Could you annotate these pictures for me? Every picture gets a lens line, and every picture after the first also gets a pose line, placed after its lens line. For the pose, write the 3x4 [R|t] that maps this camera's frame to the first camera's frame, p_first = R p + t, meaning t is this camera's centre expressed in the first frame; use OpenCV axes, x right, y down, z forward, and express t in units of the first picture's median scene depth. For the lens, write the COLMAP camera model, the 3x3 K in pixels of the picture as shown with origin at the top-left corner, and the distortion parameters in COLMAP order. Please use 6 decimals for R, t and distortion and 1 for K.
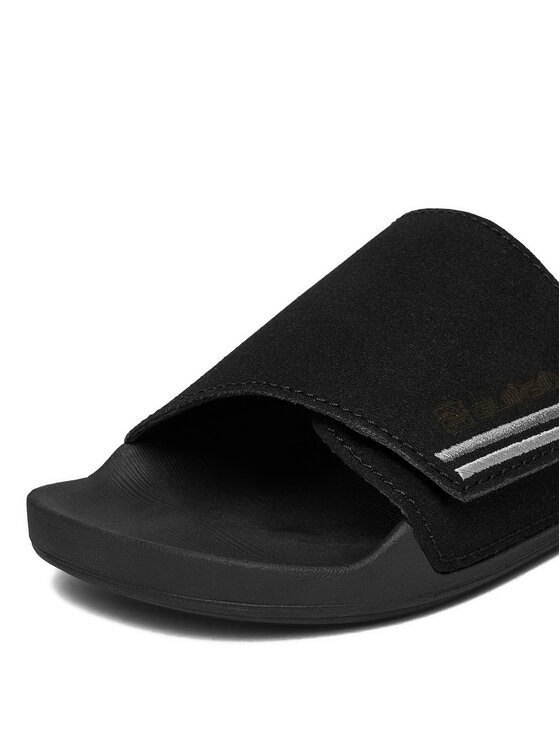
lens RADIAL K [[983.8, 0, 280.0], [0, 983.8, 373.0], [0, 0, 1]] dist [-0.100900, -0.002046]
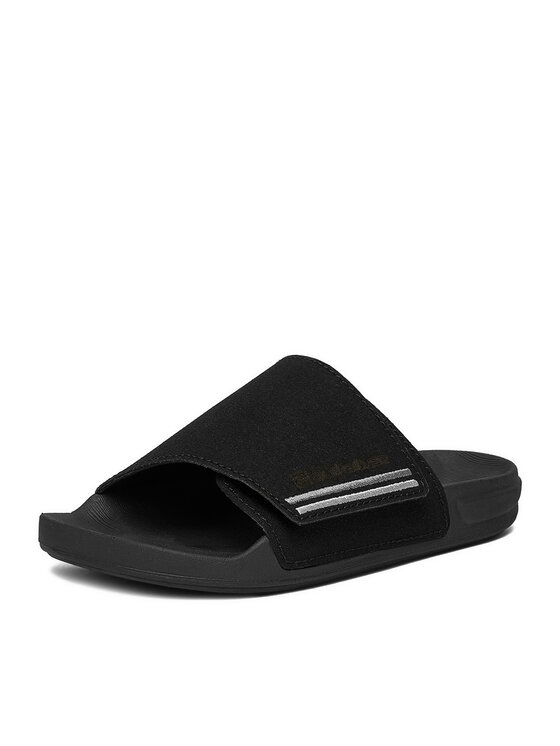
lens RADIAL K [[2193.7, 0, 280.0], [0, 2193.7, 373.0], [0, 0, 1]] dist [2.604539, 0.007834]
pose [[0.997701, 0.053962, 0.040993, -0.023546], [-0.049337, 0.993090, -0.106482, 0.271707], [-0.046455, 0.104215, 0.993469, -2.855115]]
